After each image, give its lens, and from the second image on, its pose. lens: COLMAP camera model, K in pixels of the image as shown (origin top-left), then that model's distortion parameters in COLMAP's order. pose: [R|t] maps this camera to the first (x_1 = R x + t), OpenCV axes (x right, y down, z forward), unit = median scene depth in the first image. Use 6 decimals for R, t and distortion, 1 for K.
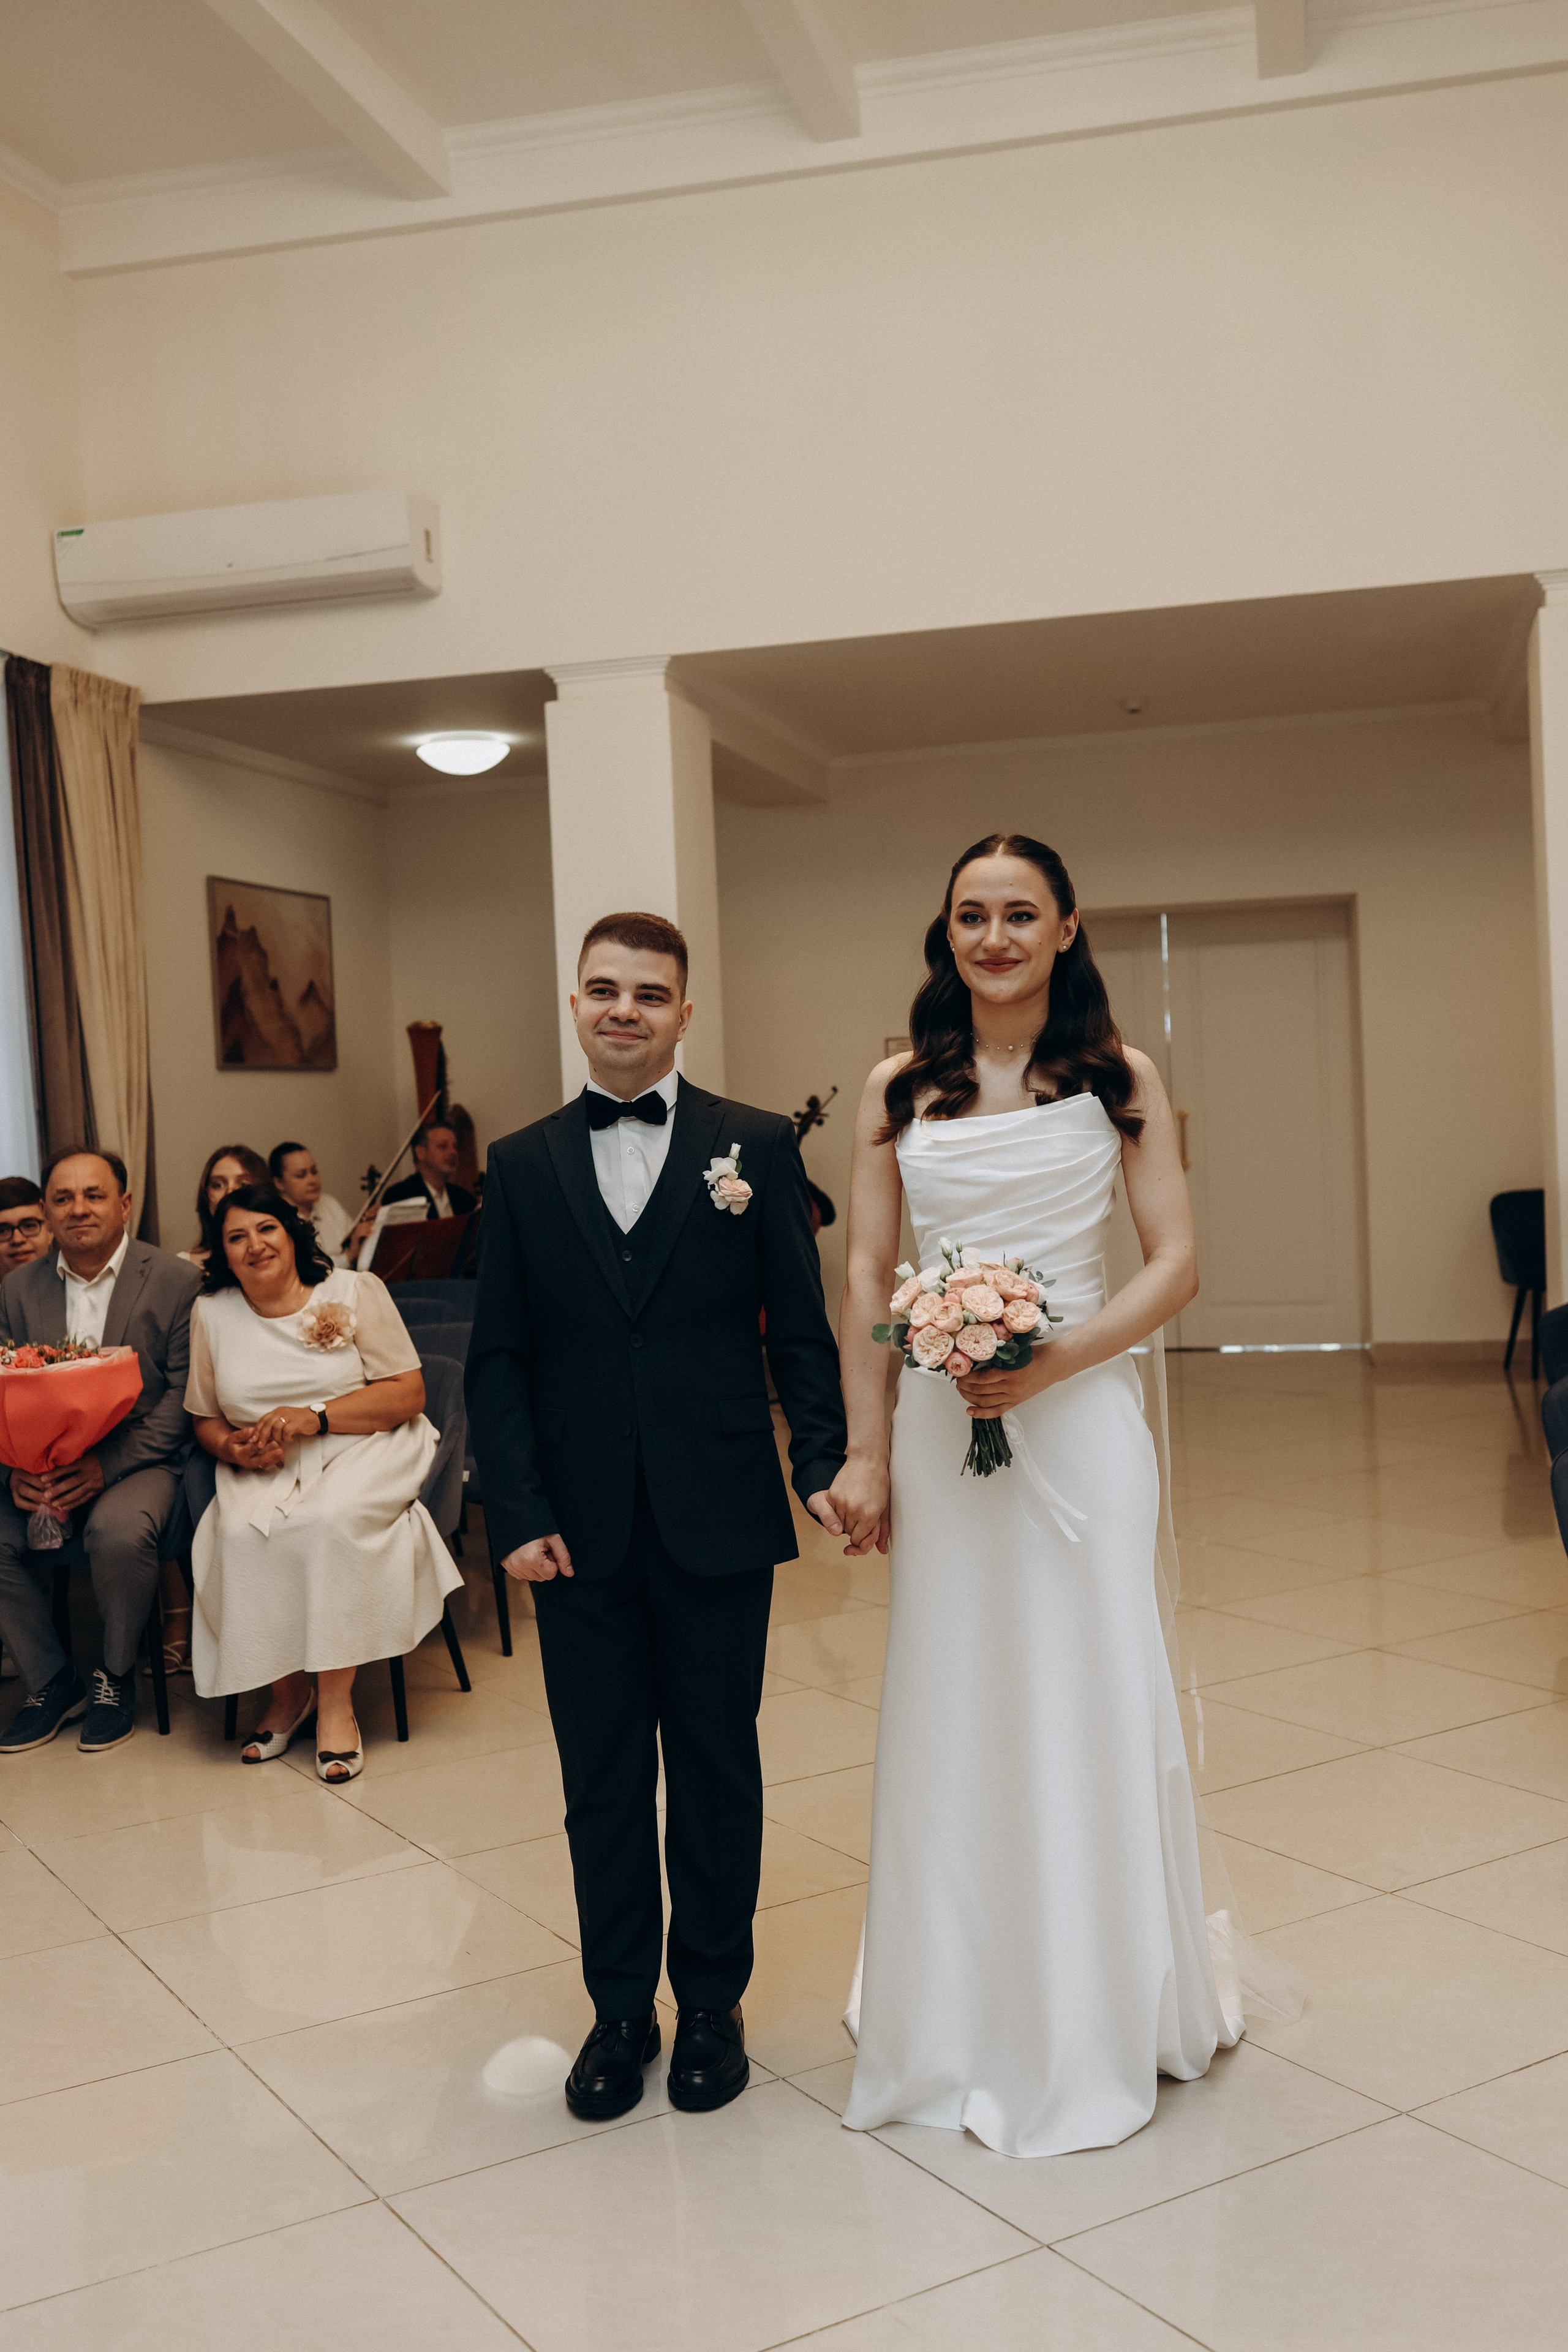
lens RADIAL K [[2322.9, 0, 784.0], [0, 2322.9, 1176.0], [0, 0, 1]] dist [0.020321, -0.008053]
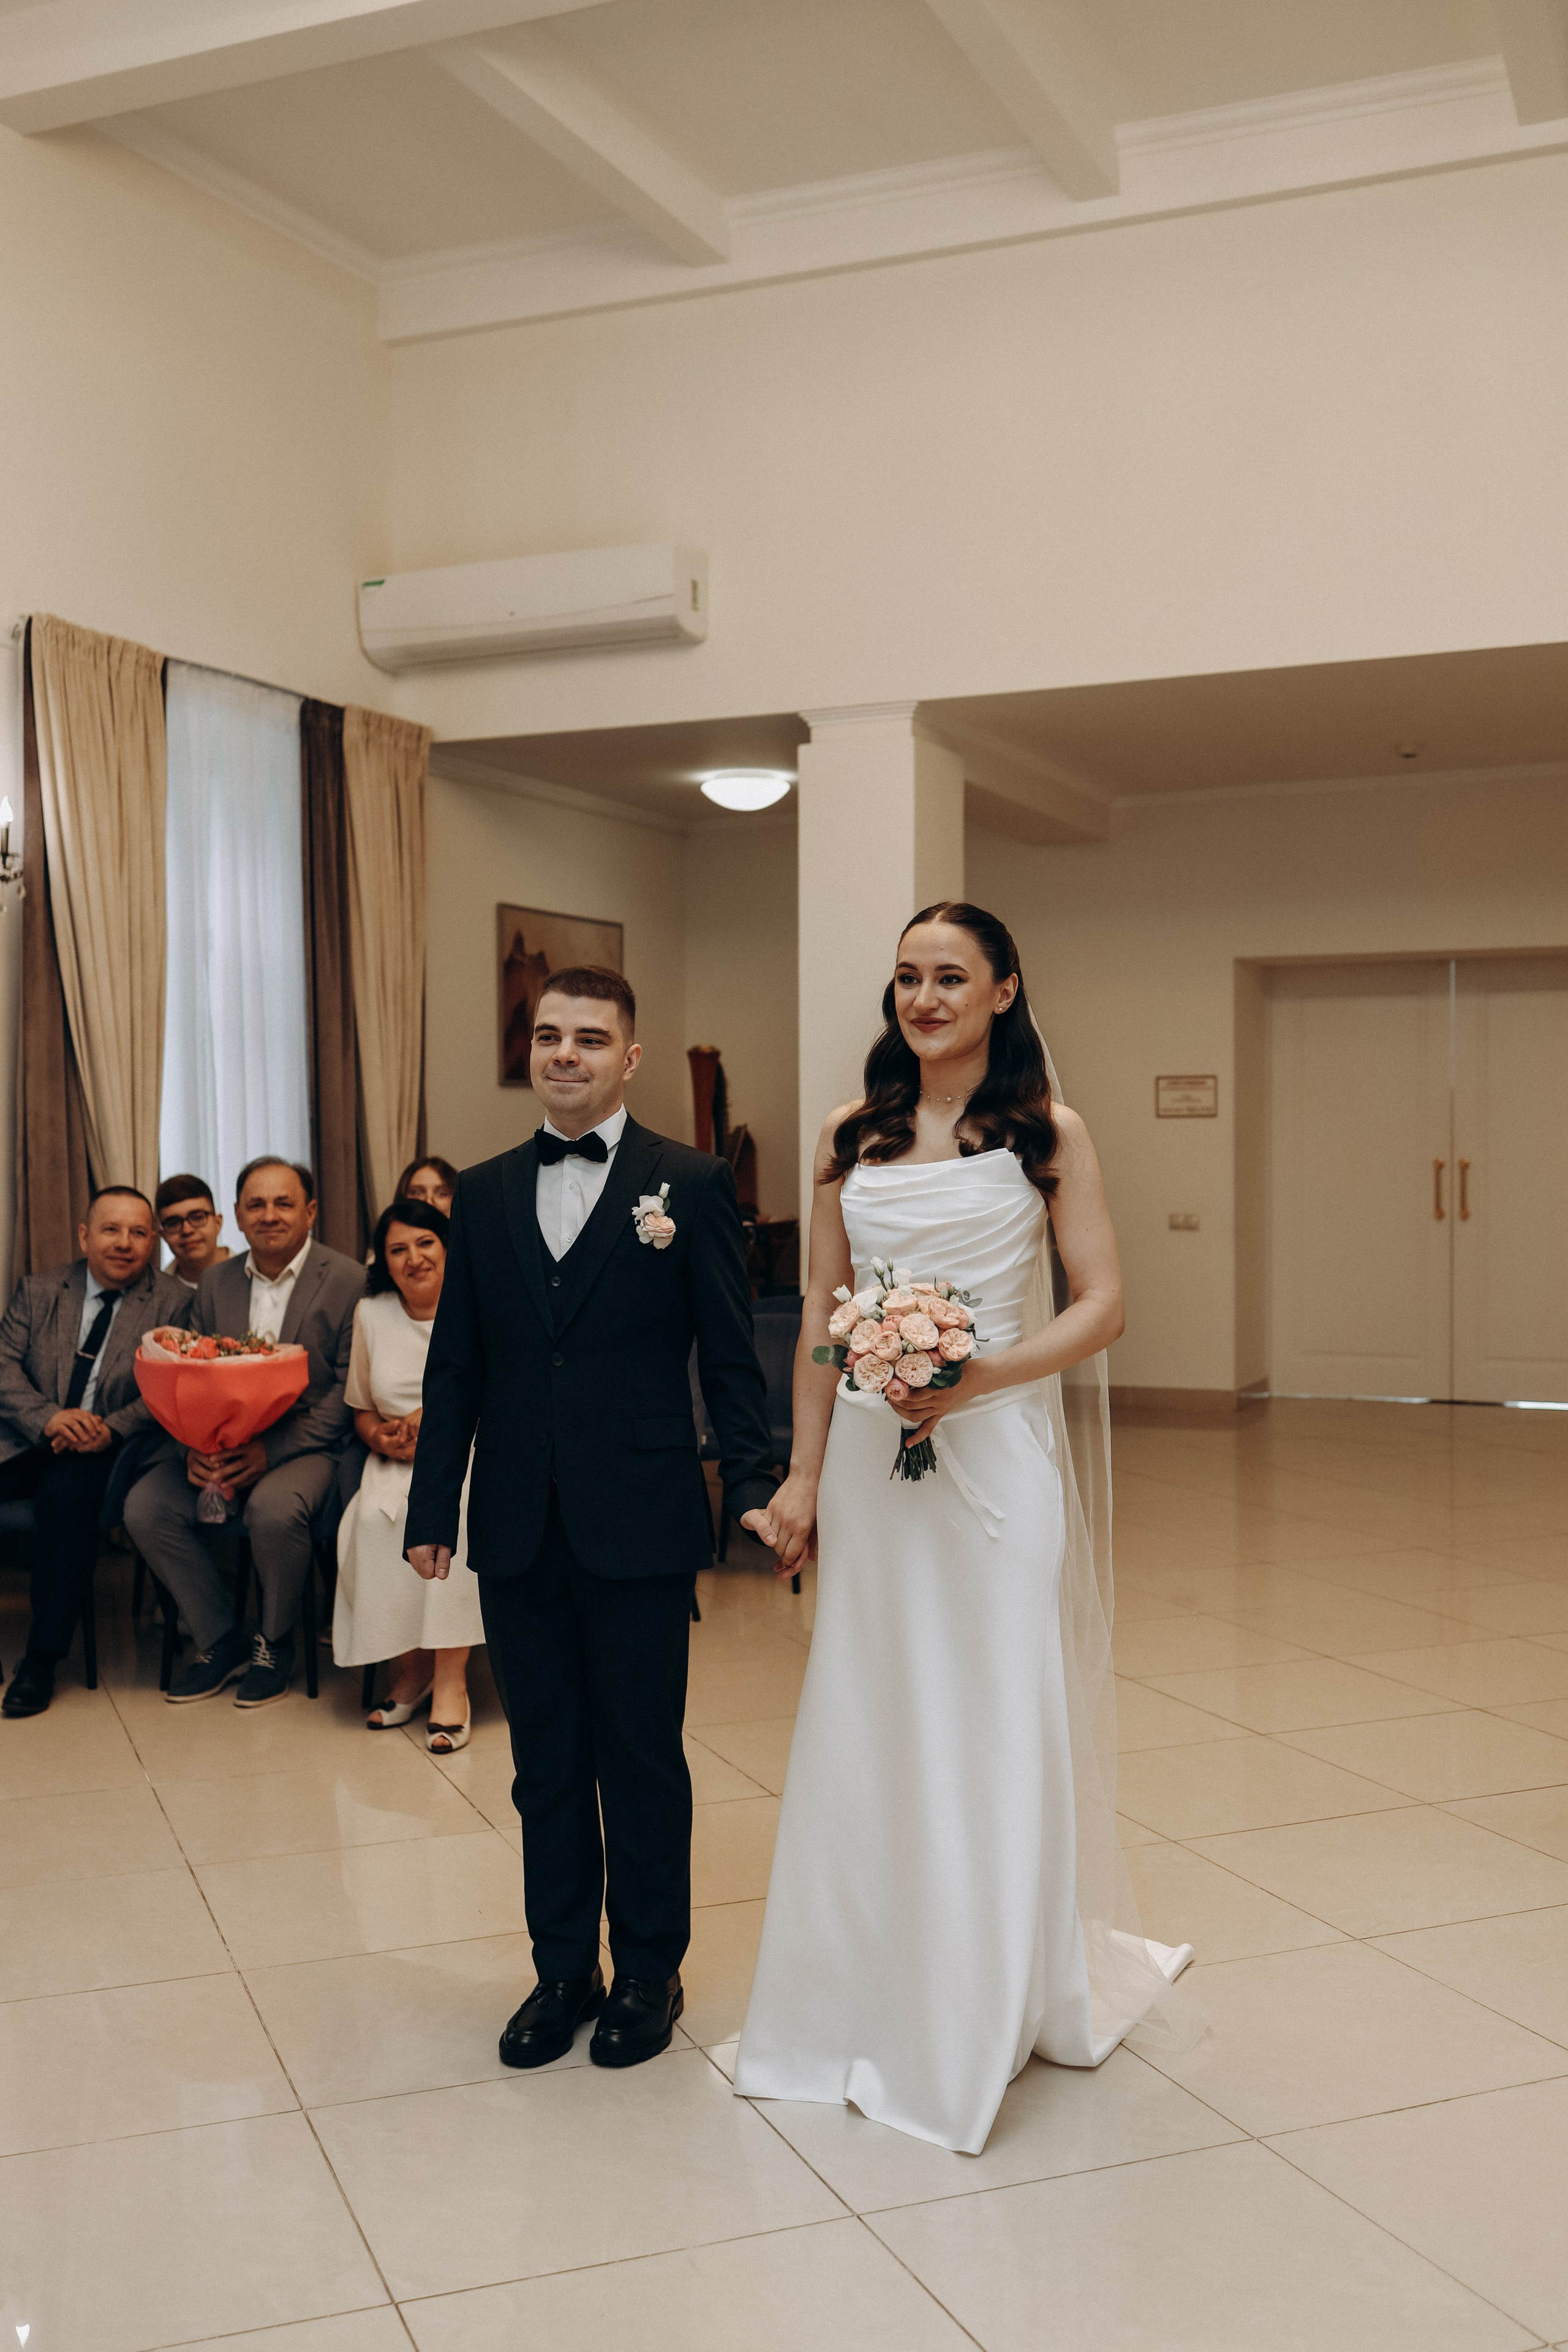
lens RADIAL K [[2310.1, 0, 785.4], [0, 2310.1, 1194.7], [0, 0, 1]] dist [-0.001224, 0.019115]
pose [[0.984876, 0.041857, -0.168126, 0.122713], [-0.042114, 0.999111, 0.002039, -0.007260], [0.168062, 0.005072, 0.985763, -0.030566]]
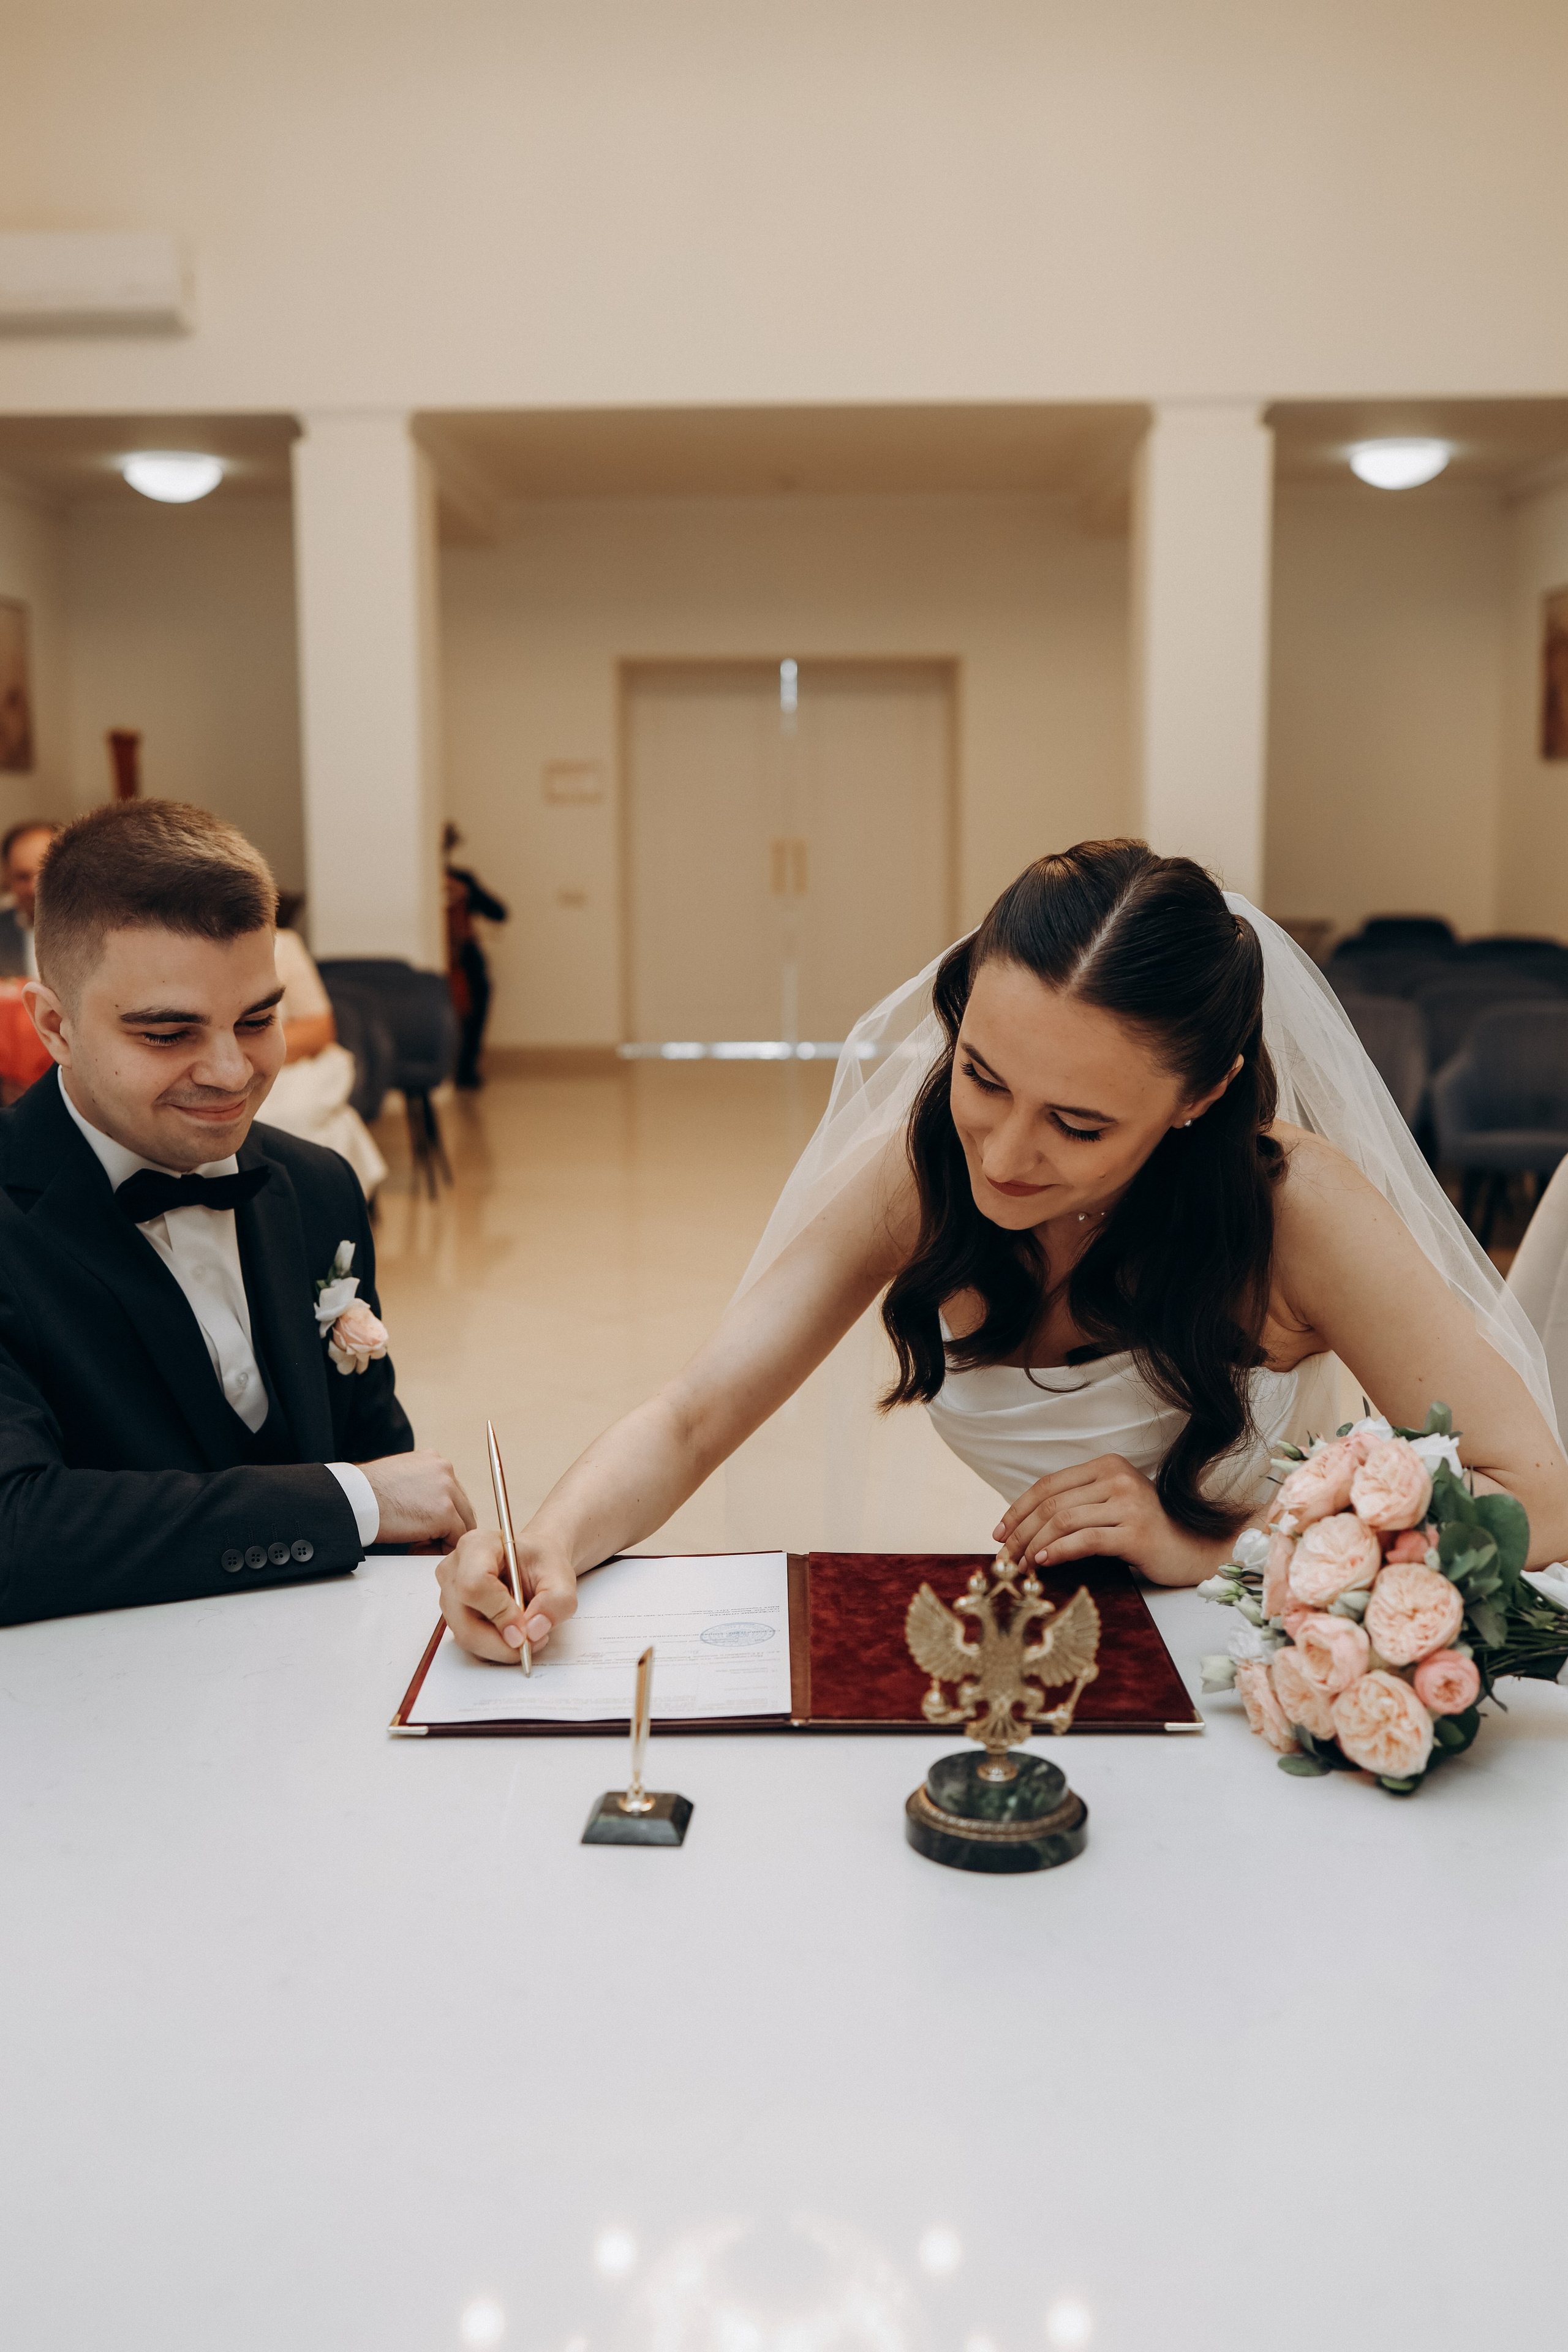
lens RADIAL K [[2310.1, 0, 785.4], [0, 2310.1, 1194.7], [0, 0, 1]] dist [-0.001224, 0.019115]
pose [[0.977063, 0.005539, 0.212877, -0.173104], [-0.030825, 0.992812, 0.115647, 0.030876], [-0.210706, -0.119557, 0.970211, -0.280443]]
